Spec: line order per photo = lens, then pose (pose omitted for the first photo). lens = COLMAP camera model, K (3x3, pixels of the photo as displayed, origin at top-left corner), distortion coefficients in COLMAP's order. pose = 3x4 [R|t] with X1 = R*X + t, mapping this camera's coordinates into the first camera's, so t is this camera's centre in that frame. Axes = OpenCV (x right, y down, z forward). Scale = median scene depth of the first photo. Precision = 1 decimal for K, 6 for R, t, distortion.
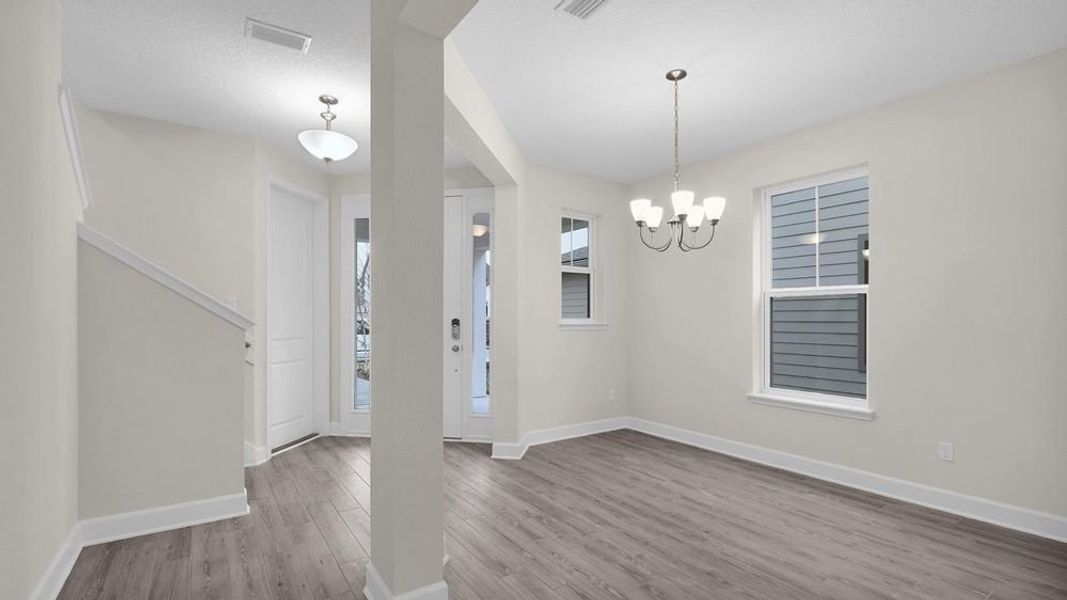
lens RADIAL K [[472.6, 0, 536.2], [0, 472.6, 316.8], [0, 0, 1]] dist [-0.002609, -0.000385]
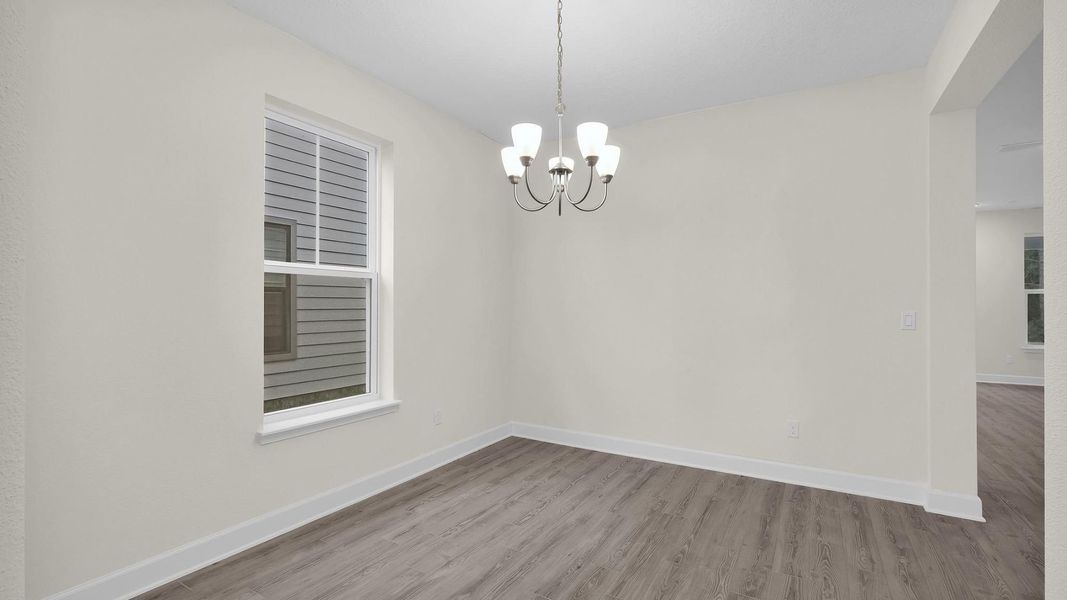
lens RADIAL K [[472.6, 0, 536.2], [0, 472.6, 316.8], [0, 0, 1]] dist [-0.002609, -0.000385]
pose [[-0.419204, -0.017887, 0.907716, -0.320767], [-0.002114, 0.999822, 0.018726, 0.017528], [-0.907890, 0.005931, -0.419168, 1.379014]]
